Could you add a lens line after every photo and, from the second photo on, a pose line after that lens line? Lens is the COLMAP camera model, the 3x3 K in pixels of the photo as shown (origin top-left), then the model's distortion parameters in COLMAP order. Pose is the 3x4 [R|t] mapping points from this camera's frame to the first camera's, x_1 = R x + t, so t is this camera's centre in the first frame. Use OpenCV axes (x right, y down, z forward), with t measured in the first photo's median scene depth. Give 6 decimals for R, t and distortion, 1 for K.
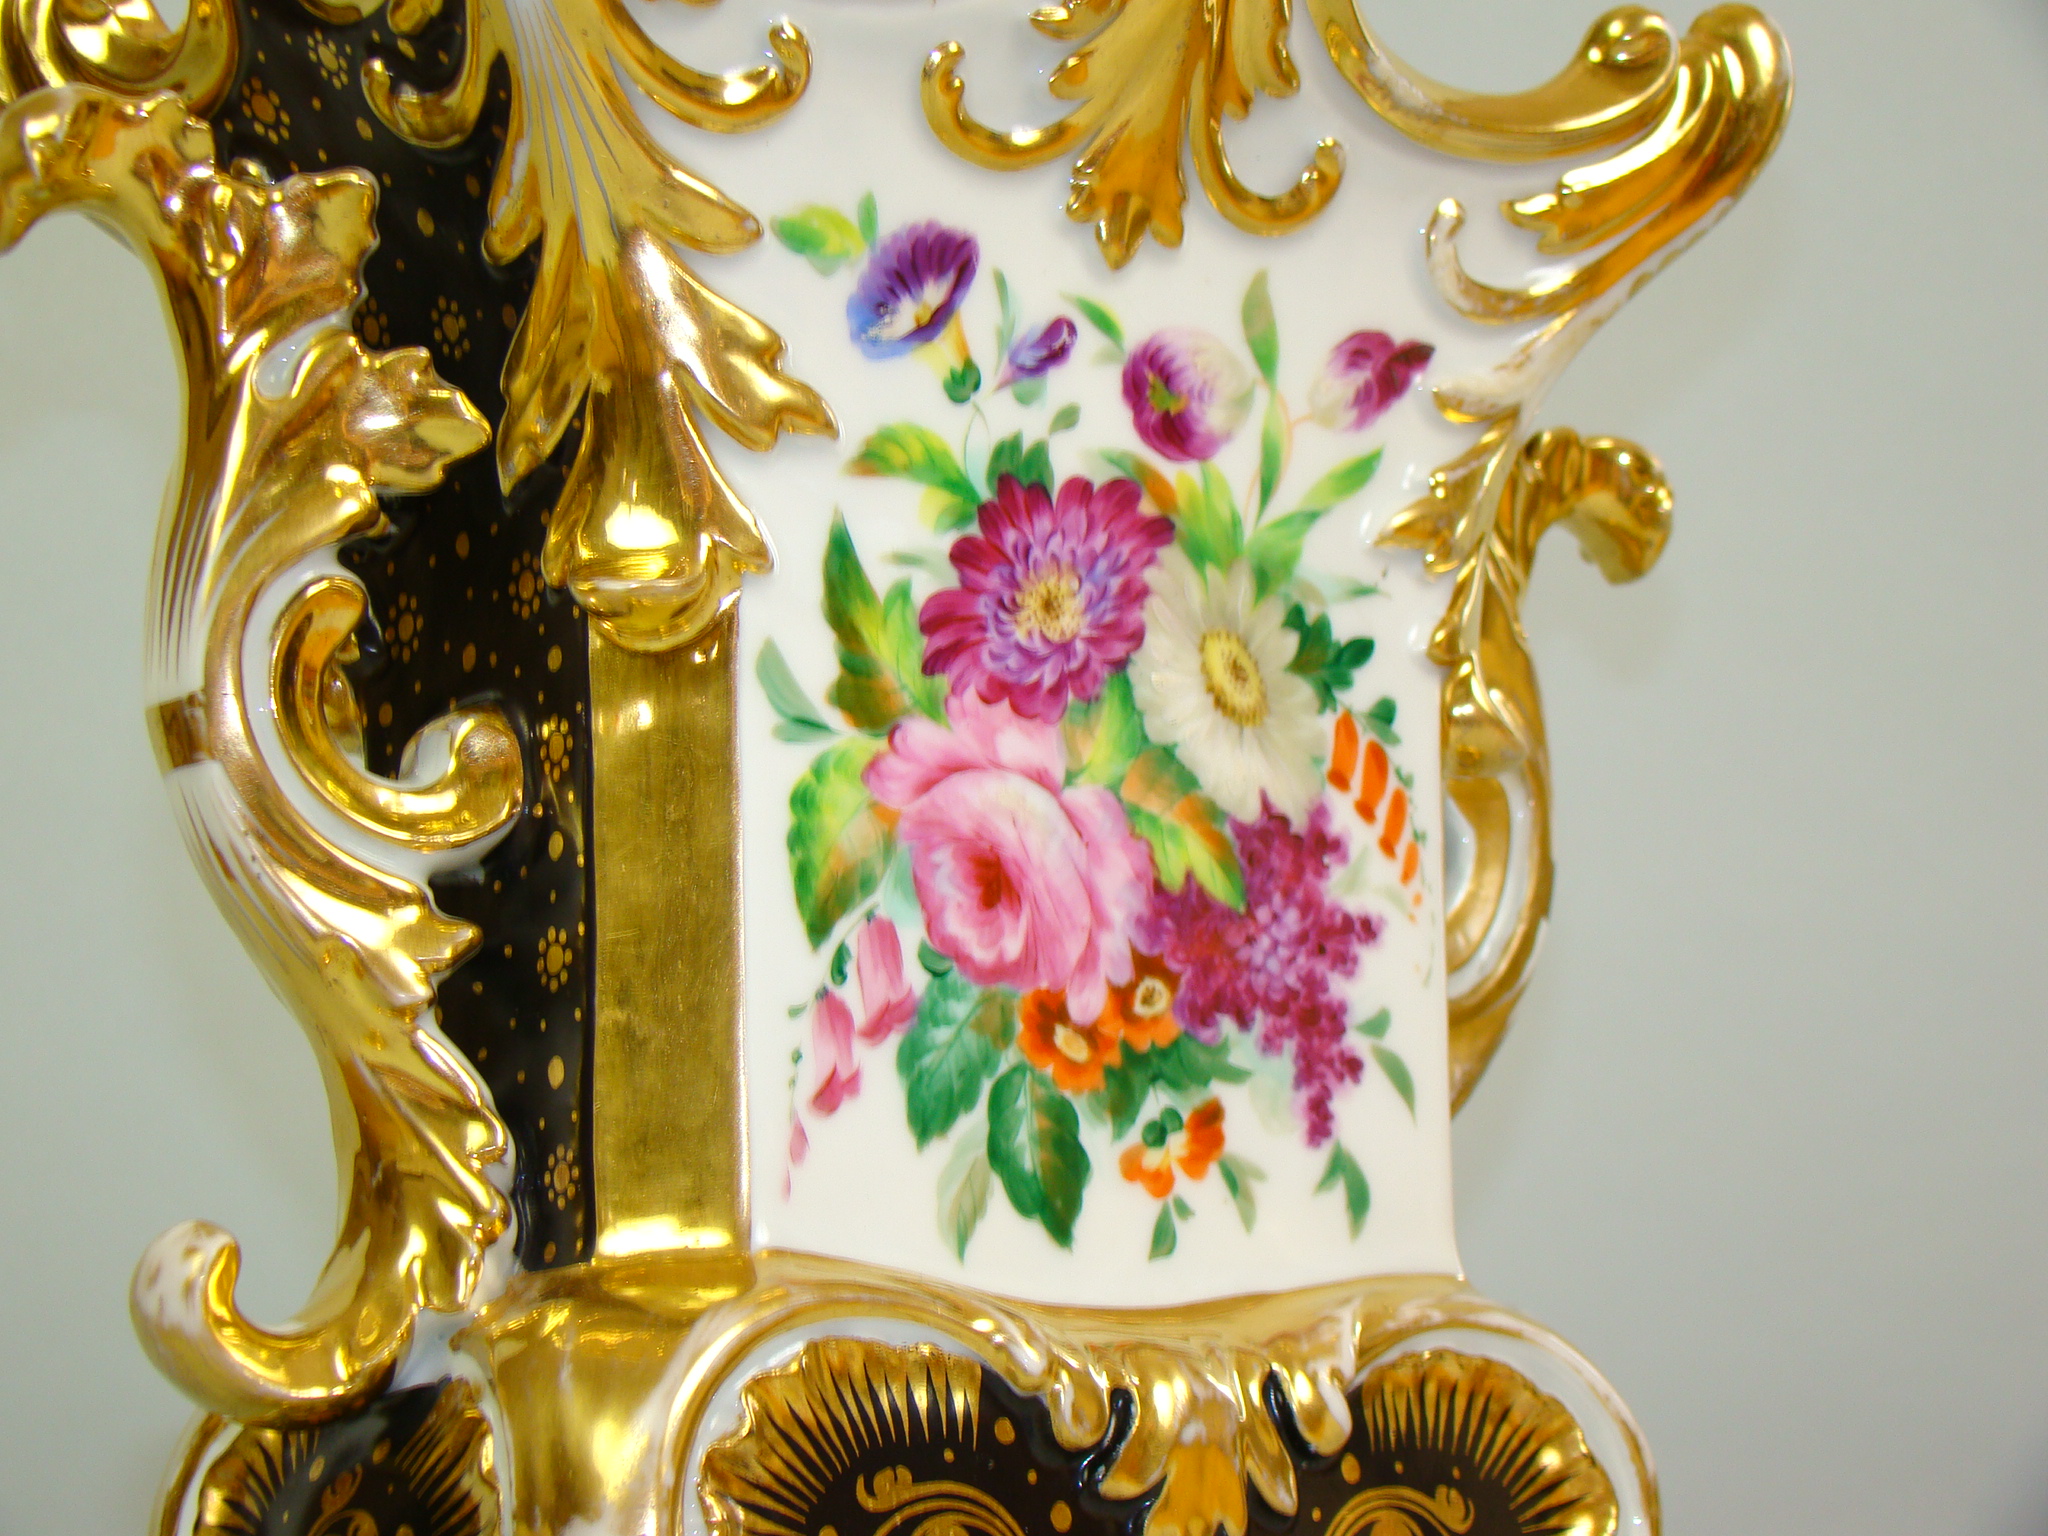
lens RADIAL K [[4758.7, 0, 1024.0], [0, 4758.7, 768.0], [0, 0, 1]] dist [0.160021, 0.805068]
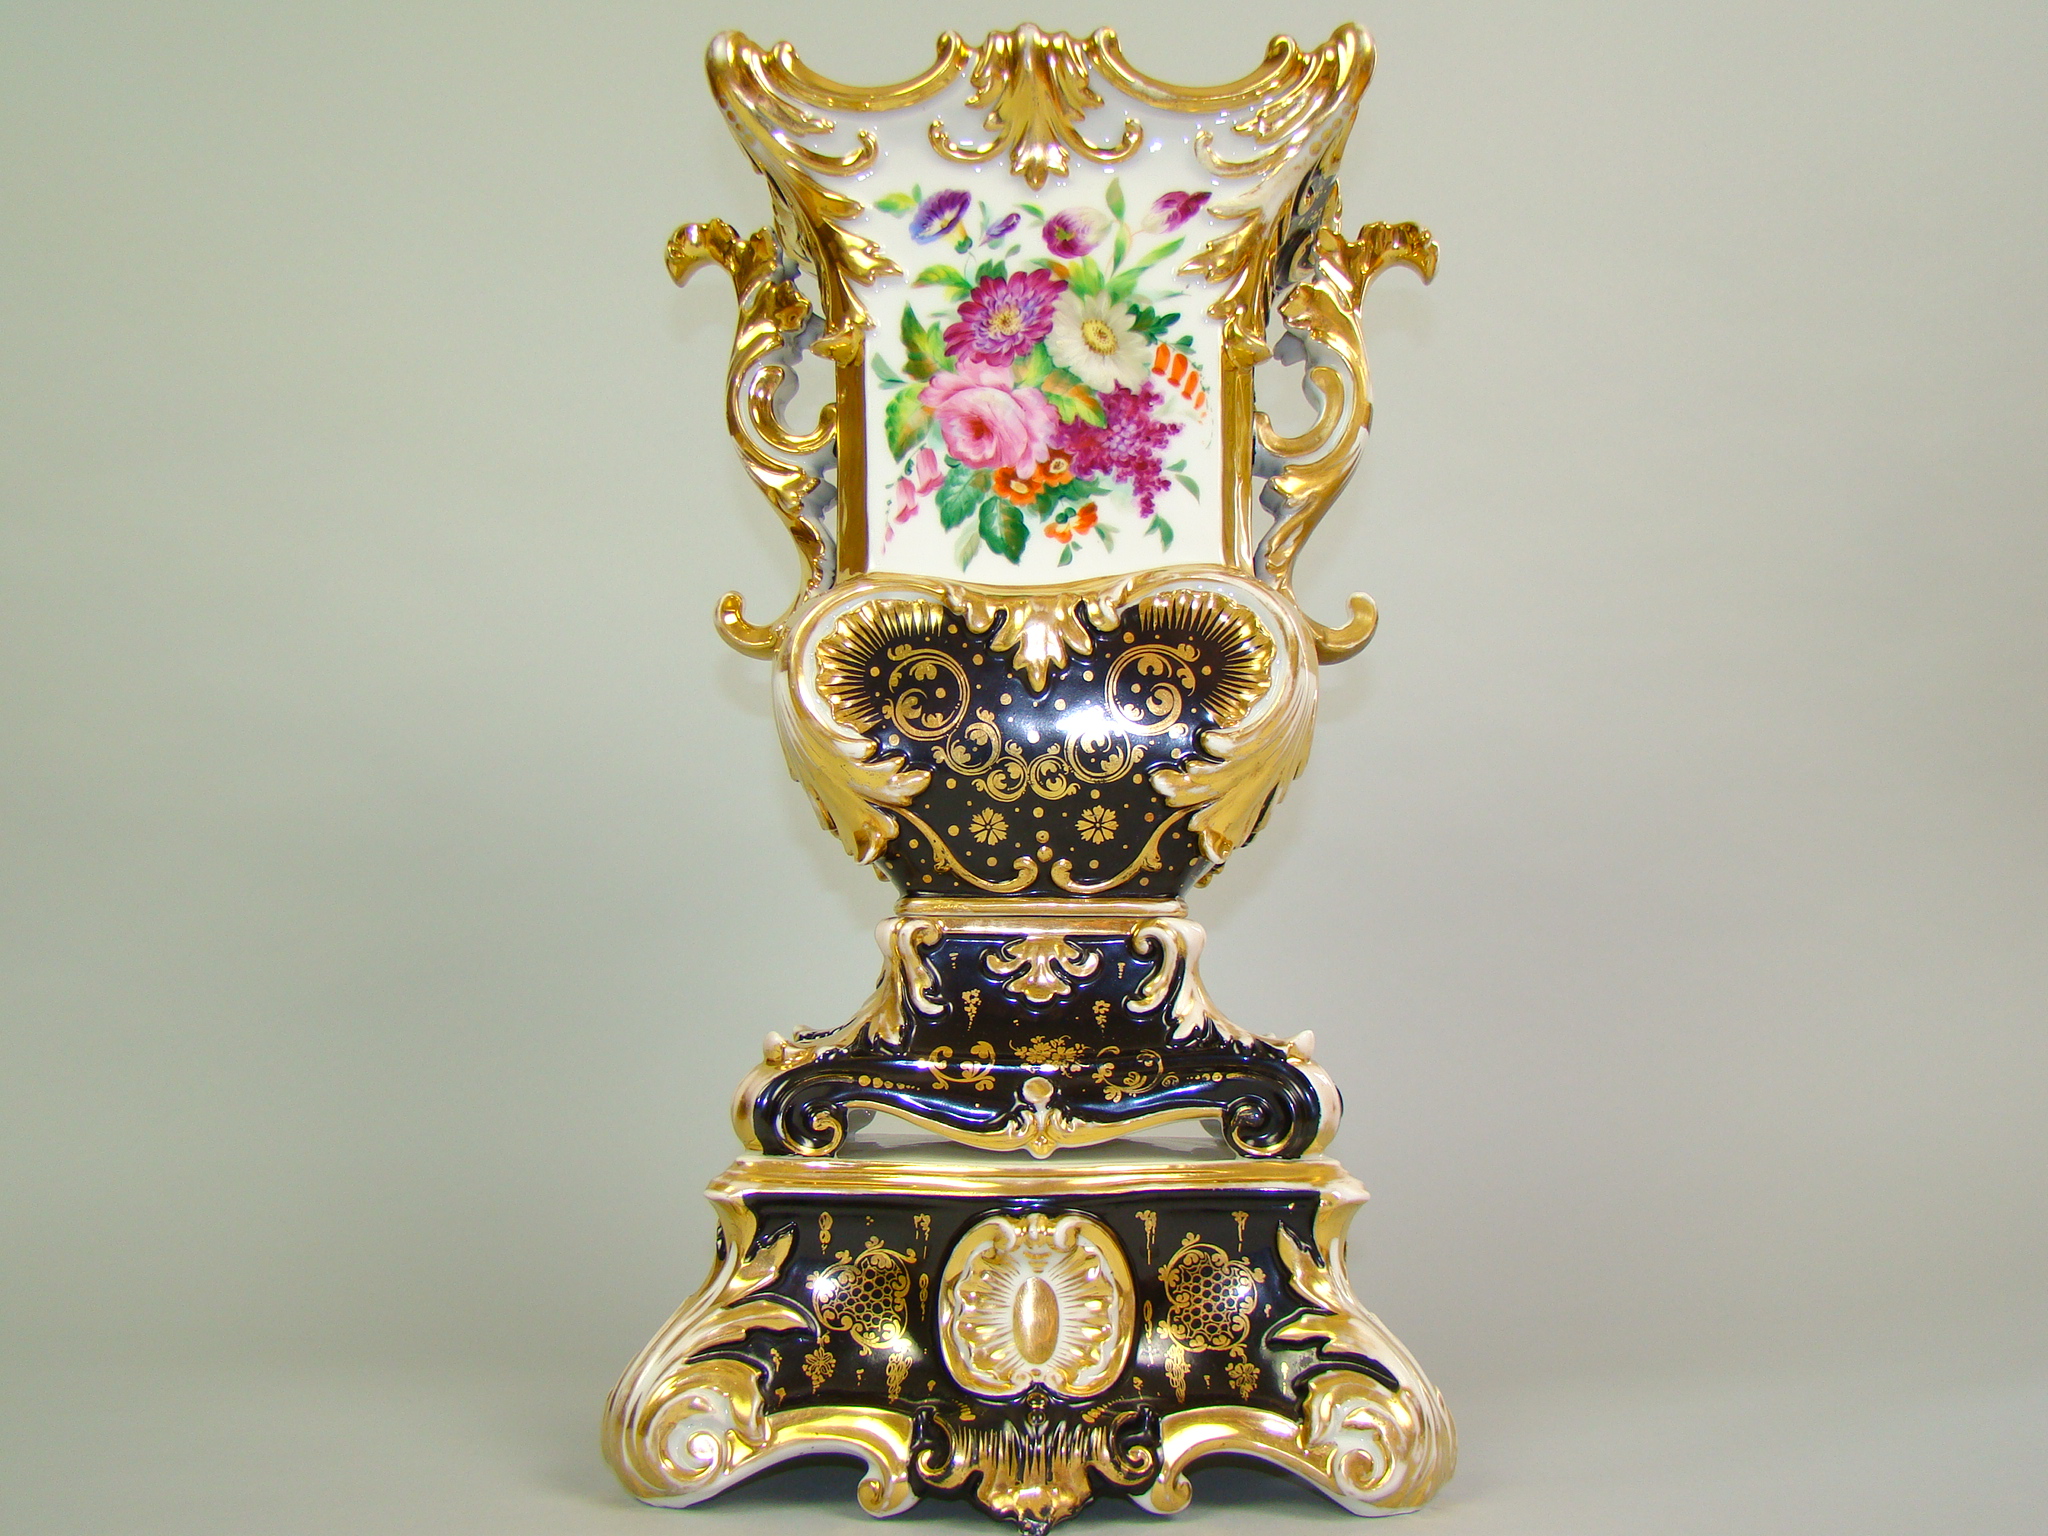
lens RADIAL K [[1881.6, 0, 1050.8], [0, 1881.6, 774.5], [0, 0, 1]] dist [-0.160671, 0.009839]
pose [[0.776396, -0.079226, -0.625246, 0.635783], [0.115139, 0.993202, 0.017123, 0.194666], [0.619639, -0.085284, 0.780240, 0.210077]]
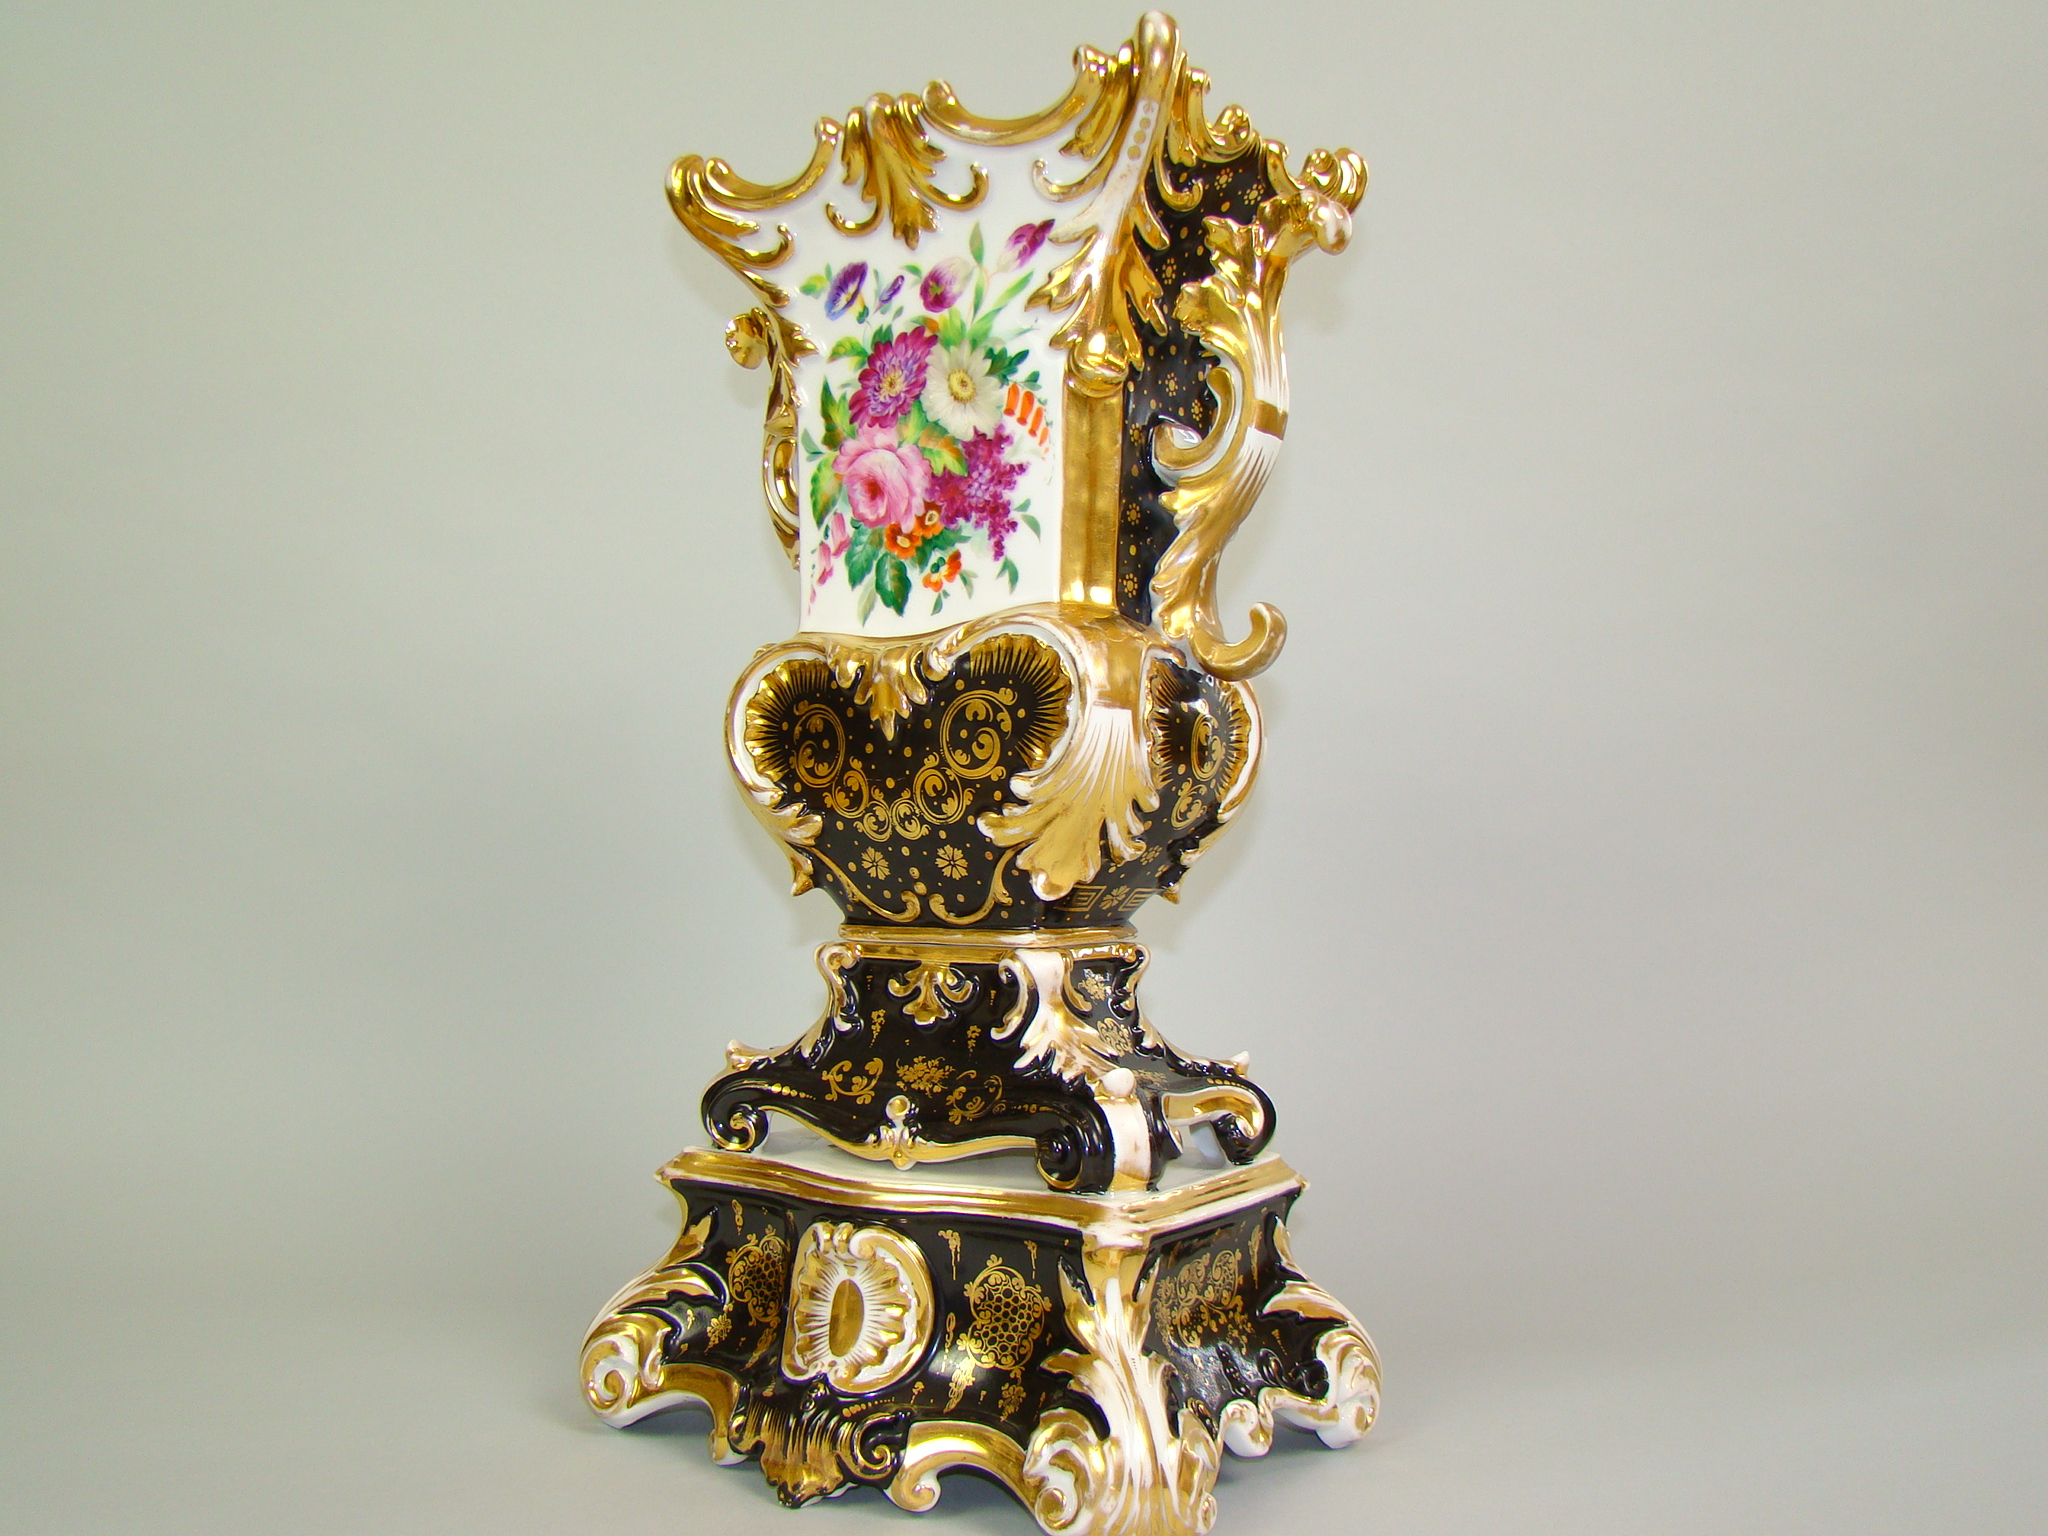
lens RADIAL K [[1915.2, 0, 1024.0], [0, 1915.2, 768.0], [0, 0, 1]] dist [-0.159404, 0.008304]
pose [[0.274105, -0.048222, -0.960490, 1.062713], [0.172621, 0.984988, -0.000190, 0.196030], [0.946080, -0.165749, 0.278315, 0.734571]]
